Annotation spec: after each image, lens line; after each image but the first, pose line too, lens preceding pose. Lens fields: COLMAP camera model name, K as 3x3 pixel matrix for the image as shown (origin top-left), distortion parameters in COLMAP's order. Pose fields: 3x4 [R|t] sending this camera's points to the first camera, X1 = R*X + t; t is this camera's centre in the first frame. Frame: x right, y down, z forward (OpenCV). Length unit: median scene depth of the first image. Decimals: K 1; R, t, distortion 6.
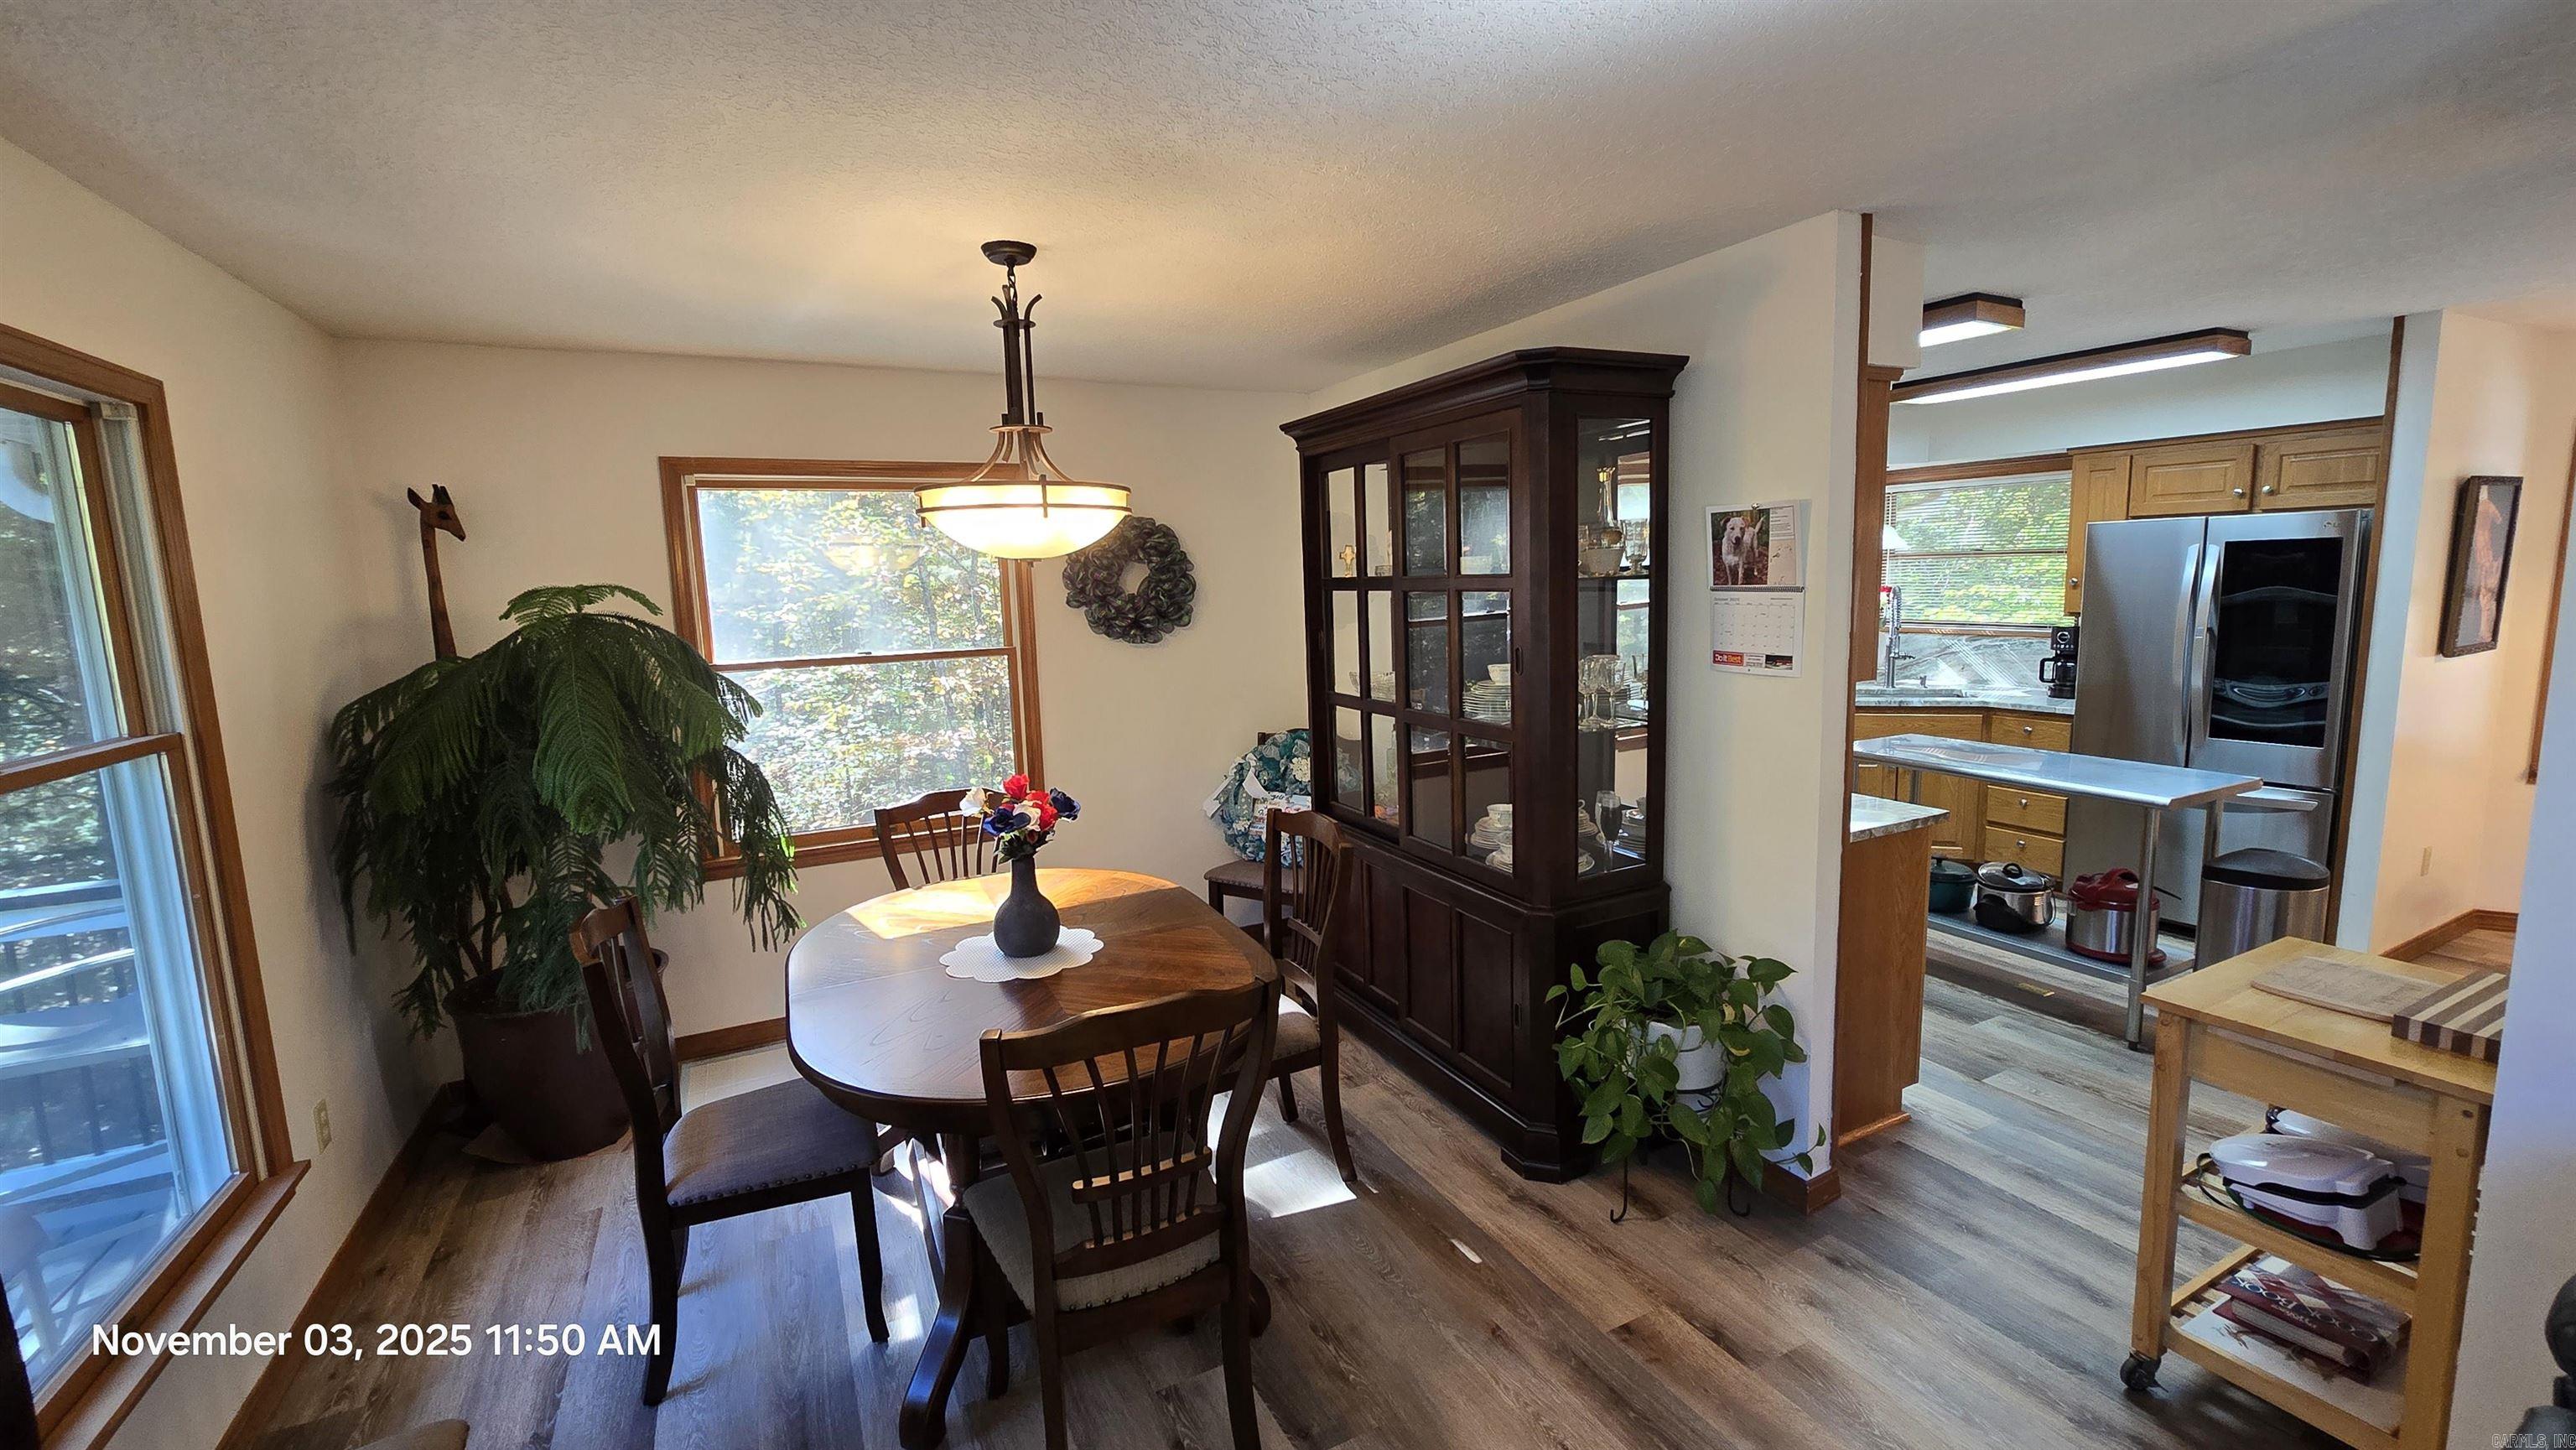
lens RADIAL K [[1048.2, 0, 1292.5], [0, 1048.2, 717.3], [0, 0, 1]] dist [-0.000833, -0.000012]
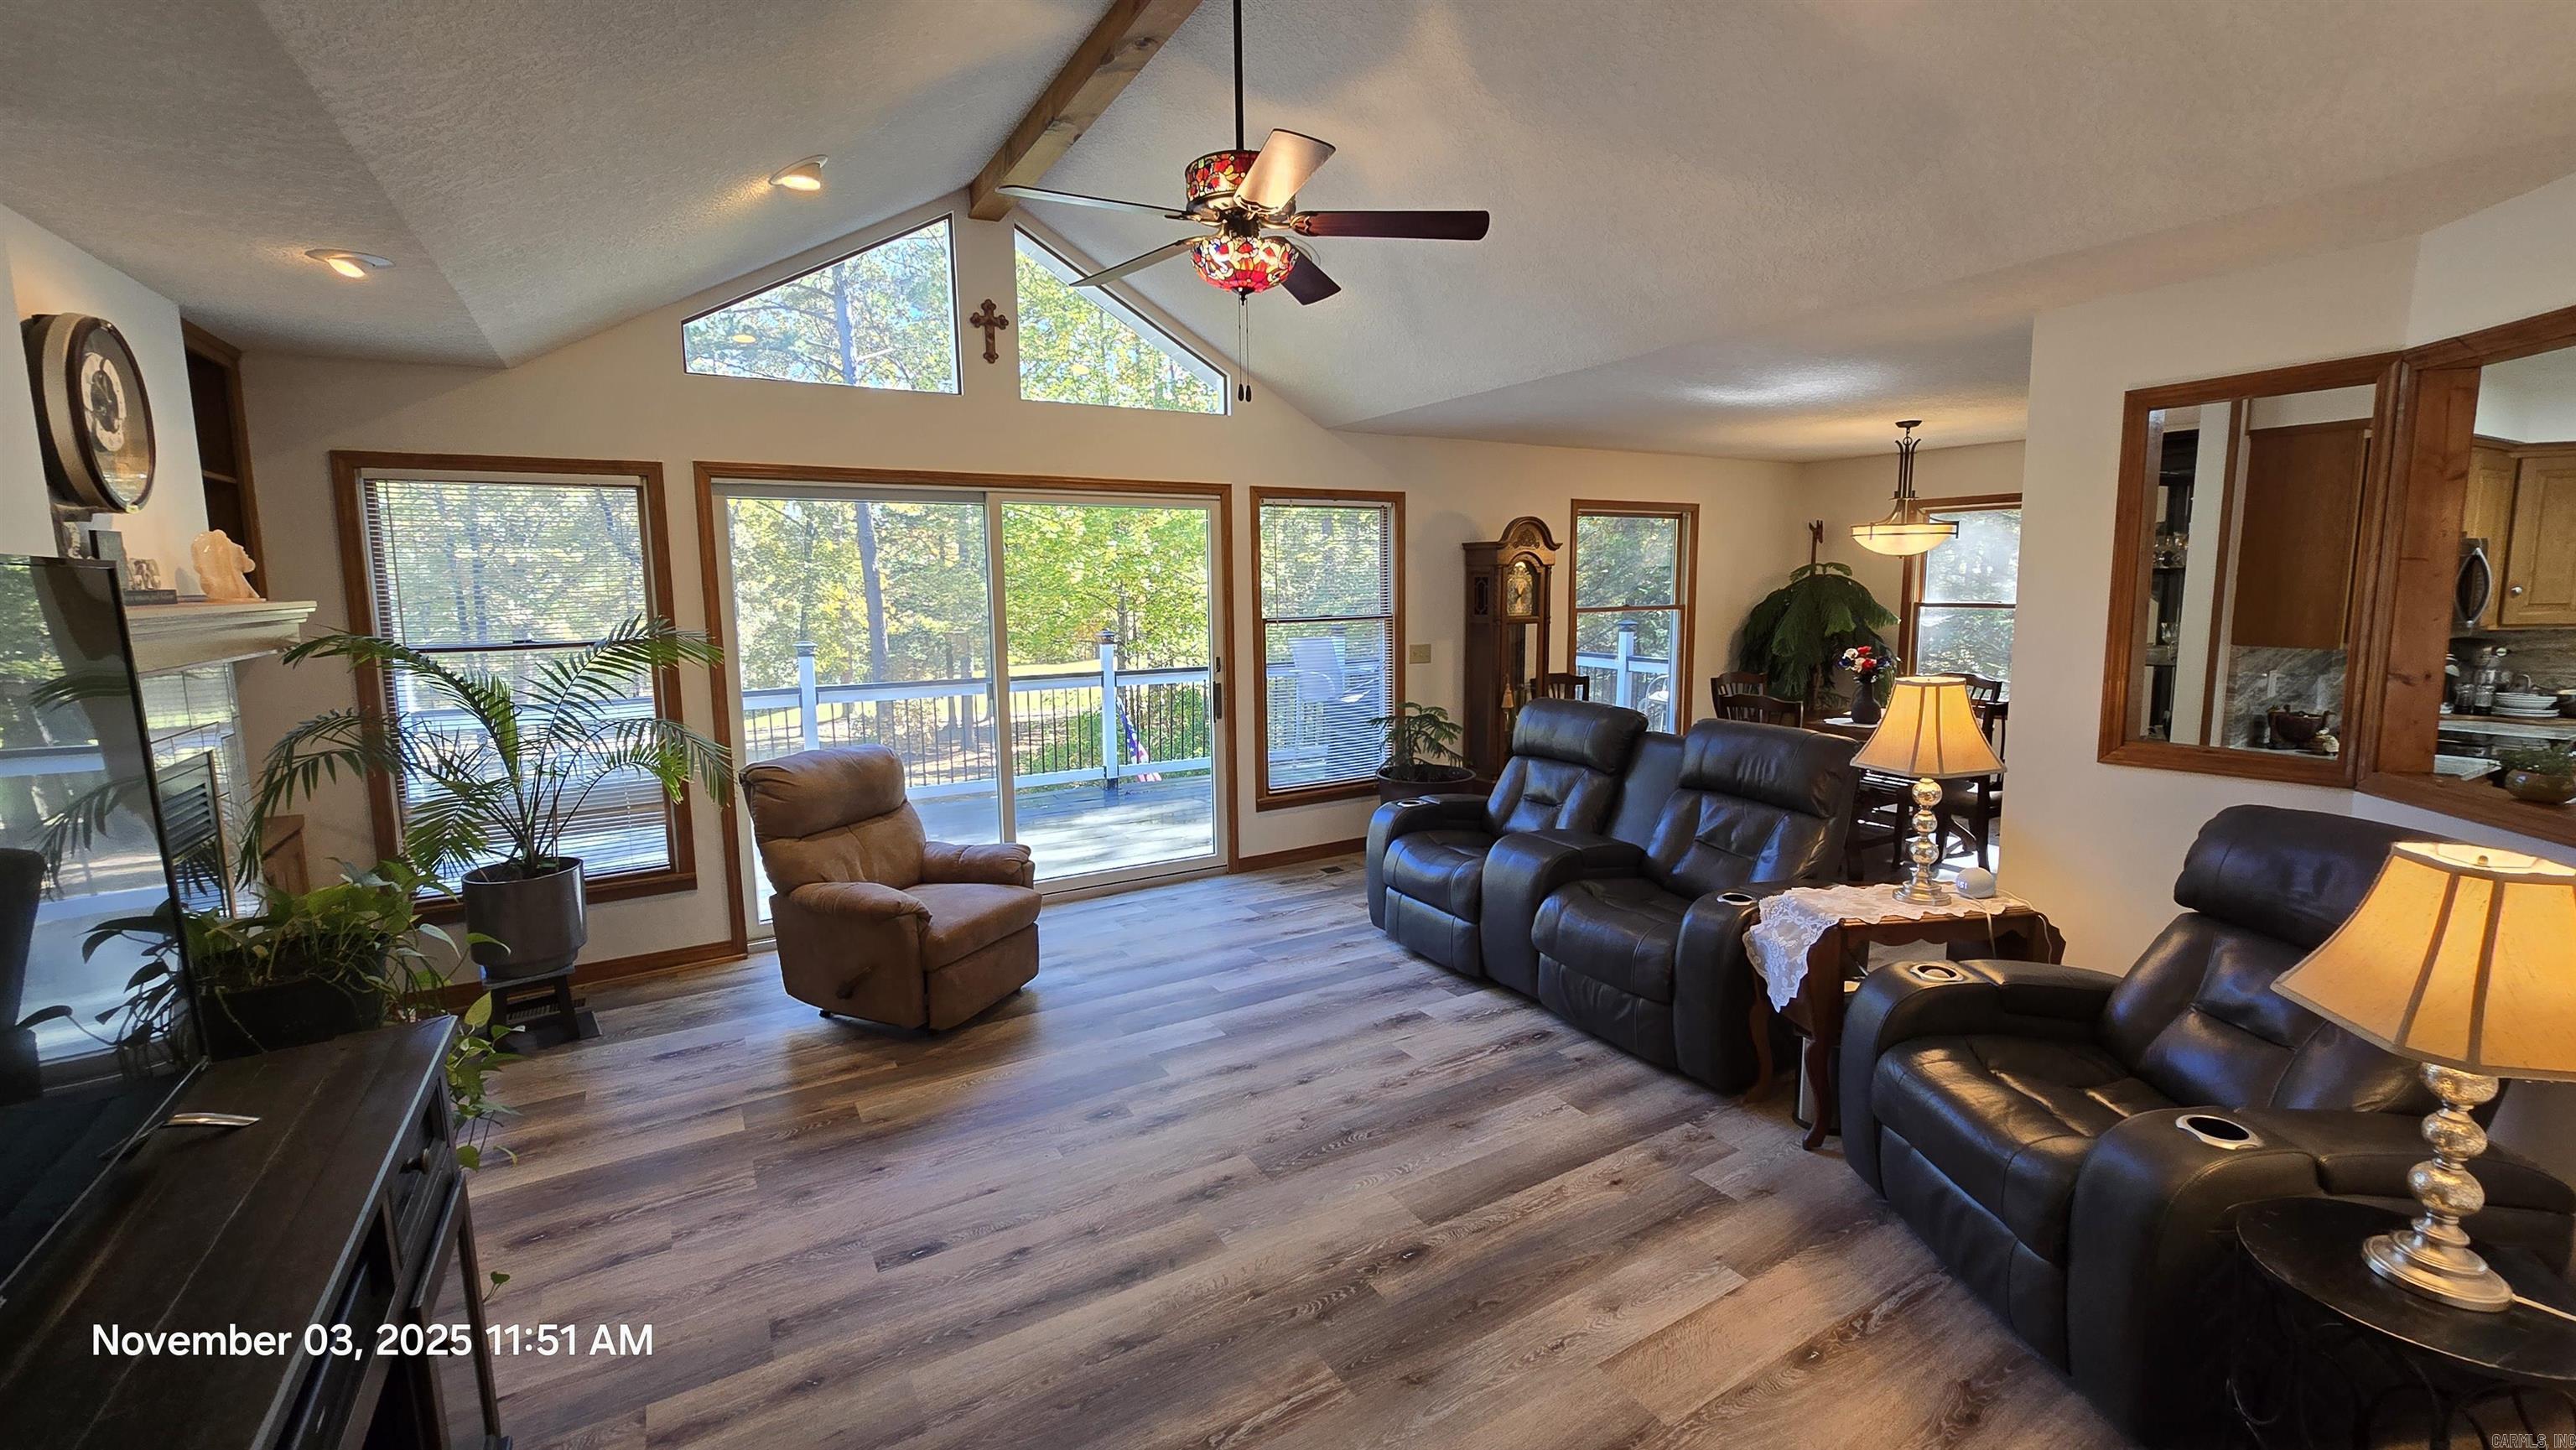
lens RADIAL K [[1048.2, 0, 1292.5], [0, 1048.2, 717.3], [0, 0, 1]] dist [-0.000833, -0.000012]
pose [[0.062048, 0.161344, -0.984946, 1.221749], [-0.123820, 0.980468, 0.152810, 0.007663], [0.990363, 0.112474, 0.080814, -0.283380]]
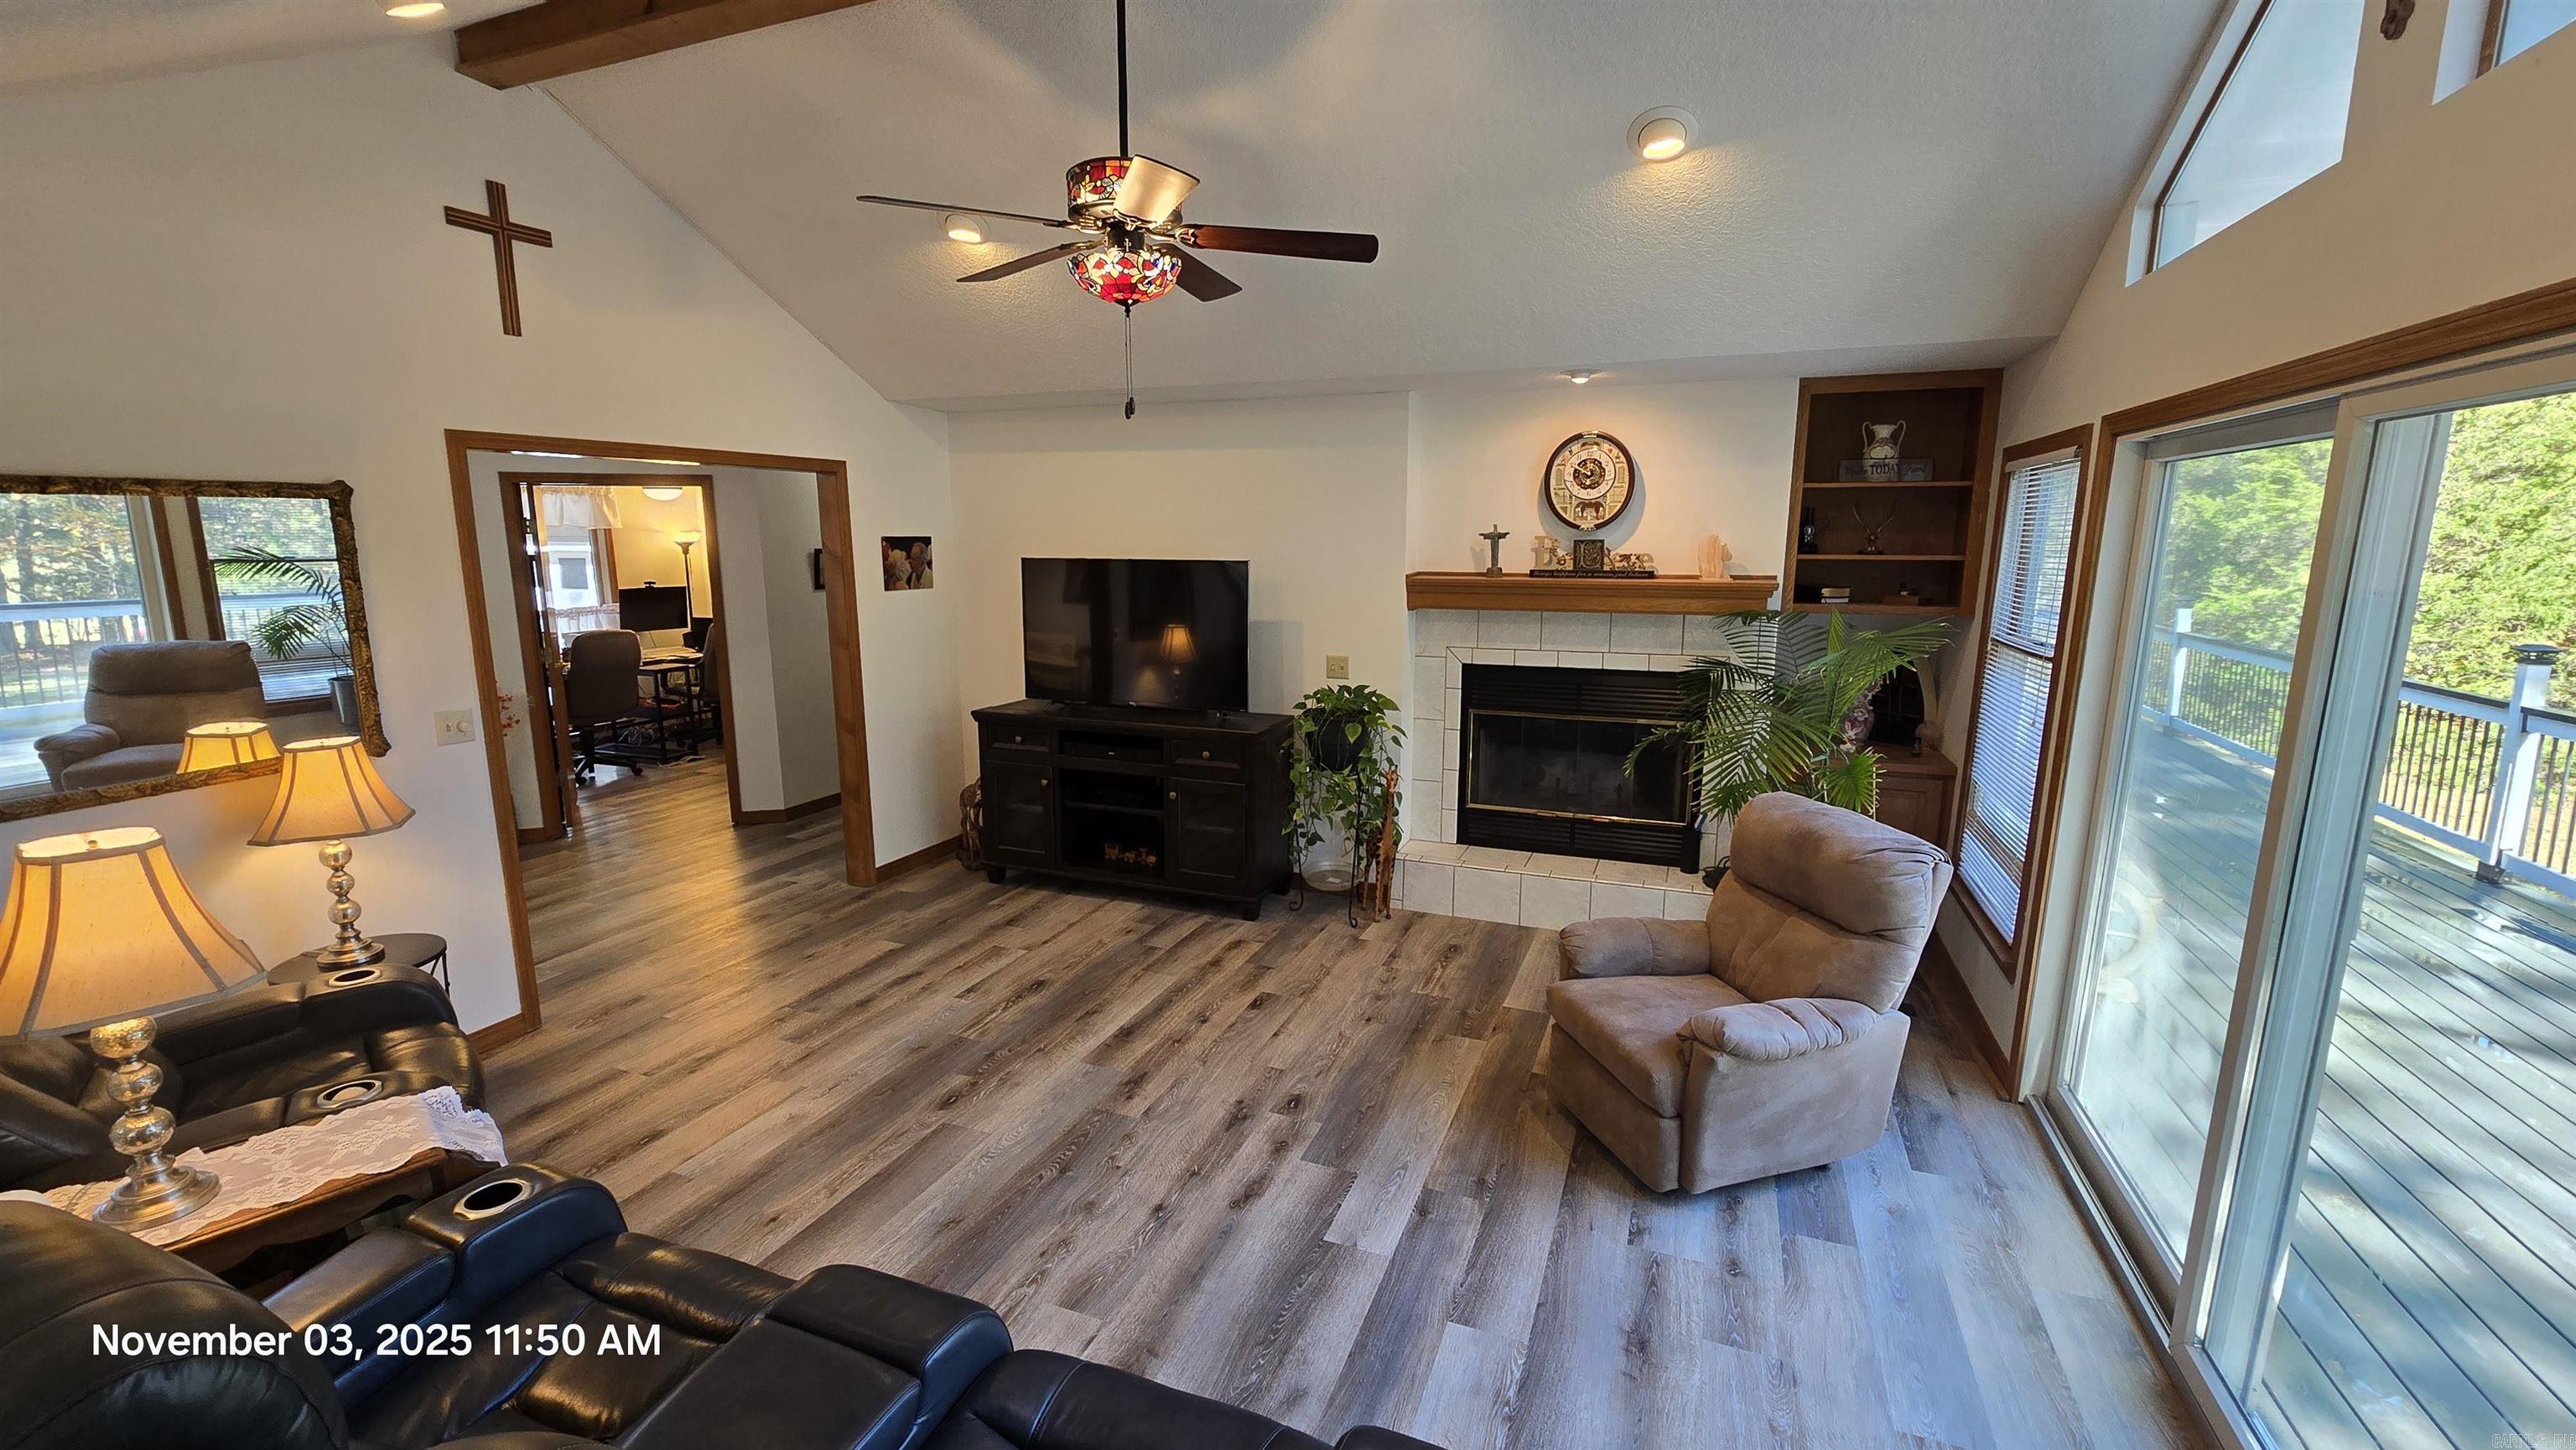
lens RADIAL K [[1058.2, 0, 1292.9], [0, 1058.2, 715.2], [0, 0, 1]] dist [0.001059, -0.000331]
pose [[-0.657731, -0.098916, 0.746730, -0.066573], [0.120716, 0.964685, 0.234116, -0.047815], [-0.743517, 0.244127, -0.622563, 0.105095]]
